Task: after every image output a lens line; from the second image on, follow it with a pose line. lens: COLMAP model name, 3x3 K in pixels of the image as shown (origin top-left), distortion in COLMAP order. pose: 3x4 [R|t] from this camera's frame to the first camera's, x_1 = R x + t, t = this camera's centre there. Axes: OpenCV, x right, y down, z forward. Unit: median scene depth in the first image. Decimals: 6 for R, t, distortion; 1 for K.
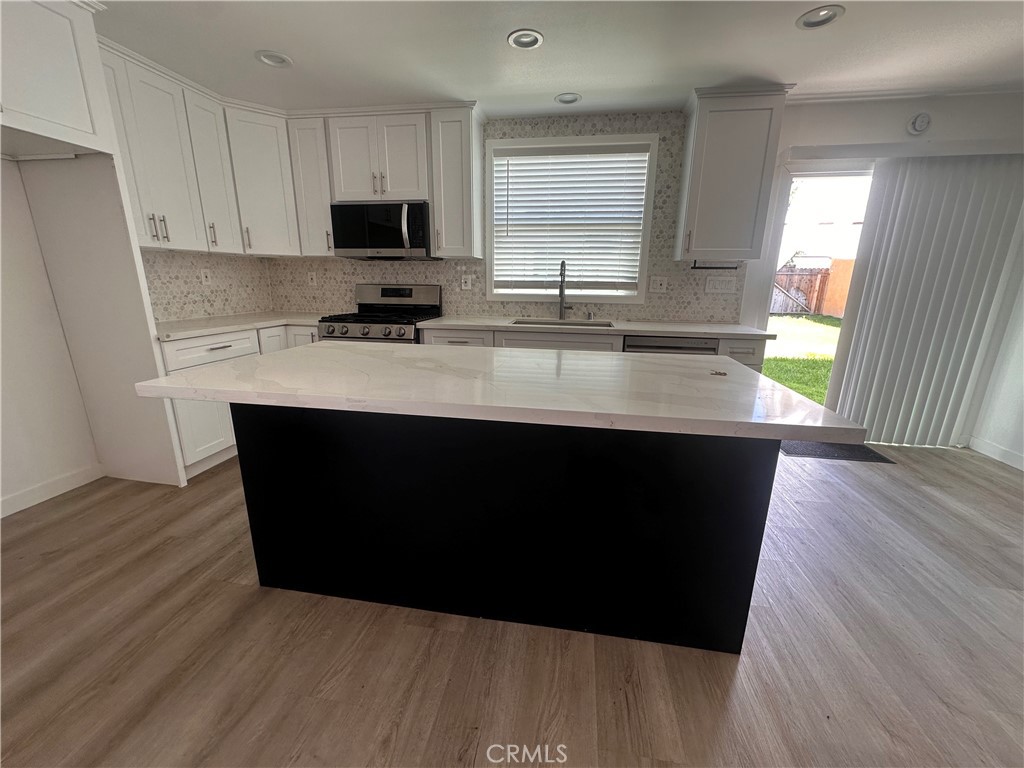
lens RADIAL K [[408.4, 0, 513.1], [0, 408.4, 384.4], [0, 0, 1]] dist [-0.003526, 0.000095]
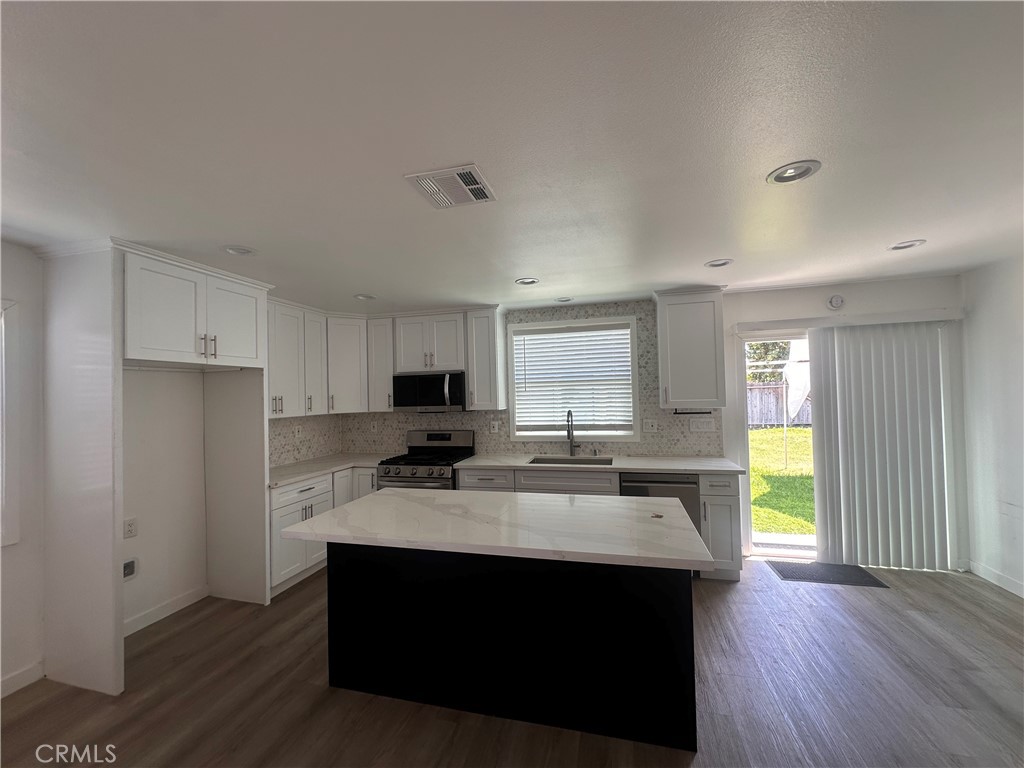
lens RADIAL K [[408.4, 0, 513.1], [0, 408.4, 384.4], [0, 0, 1]] dist [-0.003526, 0.000095]
pose [[0.995046, -0.040378, -0.090842, 0.068582], [0.014239, 0.962264, -0.271745, -0.040820], [0.098386, 0.269105, 0.958072, -0.246115]]
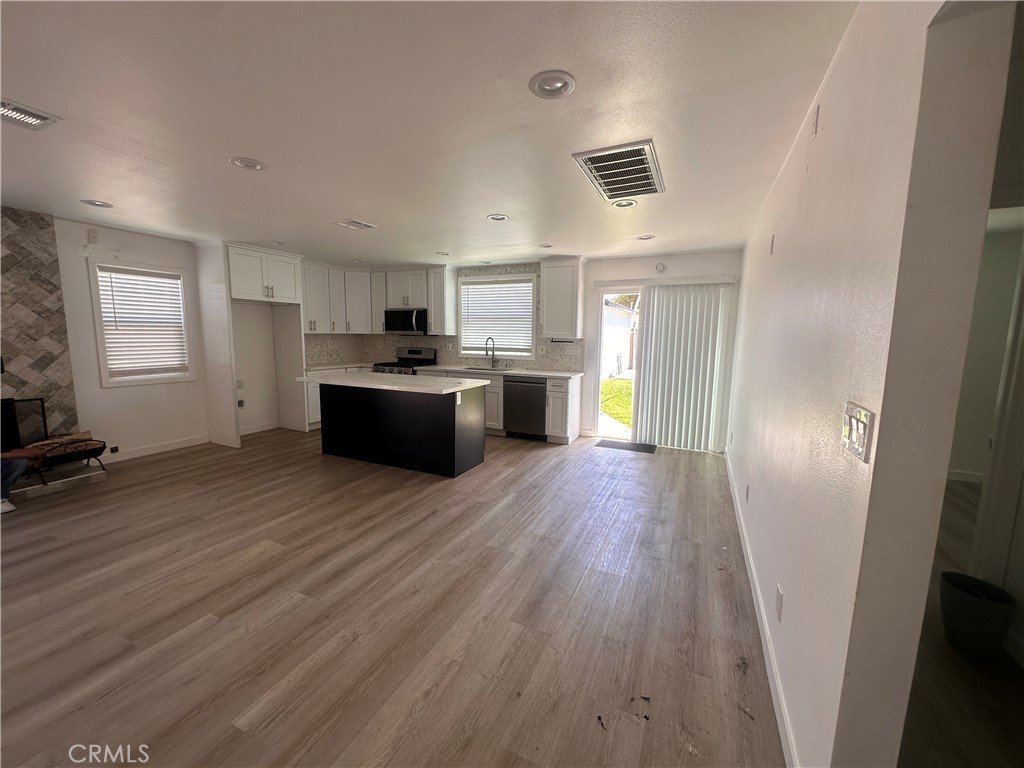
lens RADIAL K [[408.4, 0, 513.1], [0, 408.4, 384.4], [0, 0, 1]] dist [-0.003526, 0.000095]
pose [[0.963774, 0.033932, -0.264553, 0.751698], [-0.068238, 0.990233, -0.121585, 0.142815], [0.257843, 0.135233, 0.956676, -0.778966]]
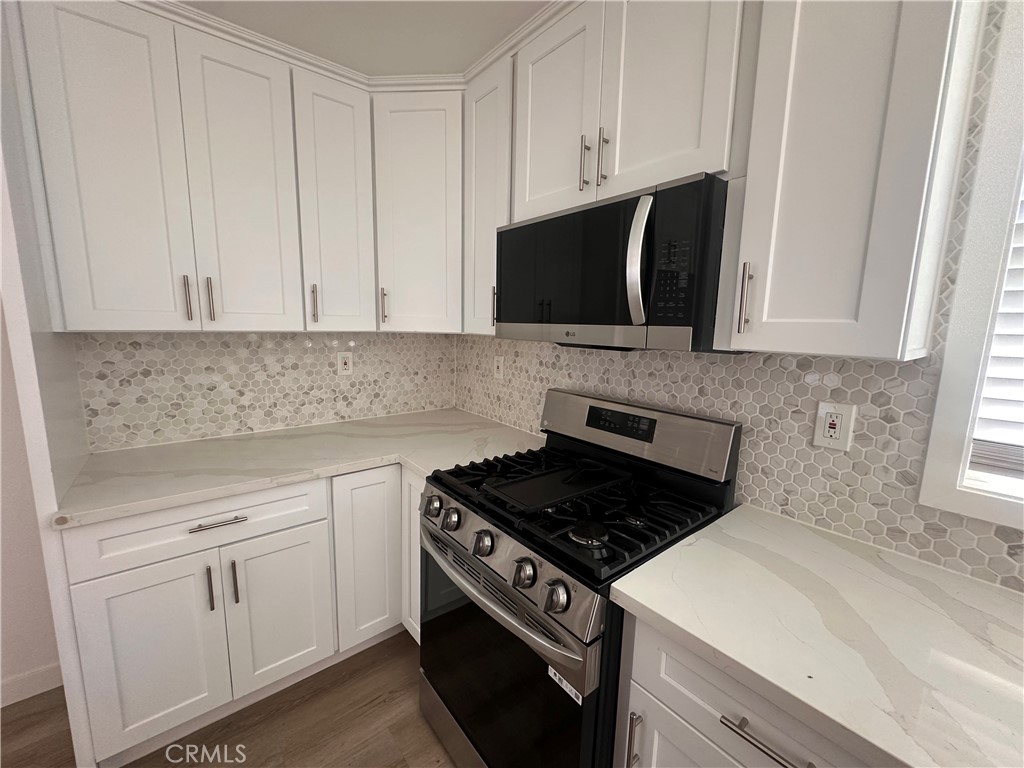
lens RADIAL K [[408.4, 0, 513.1], [0, 408.4, 384.4], [0, 0, 1]] dist [-0.003526, 0.000095]
pose [[0.750551, 0.103398, -0.652673, -0.111256], [-0.178482, 0.982694, -0.049567, -0.248661], [0.636252, 0.153693, 0.756017, 0.683134]]
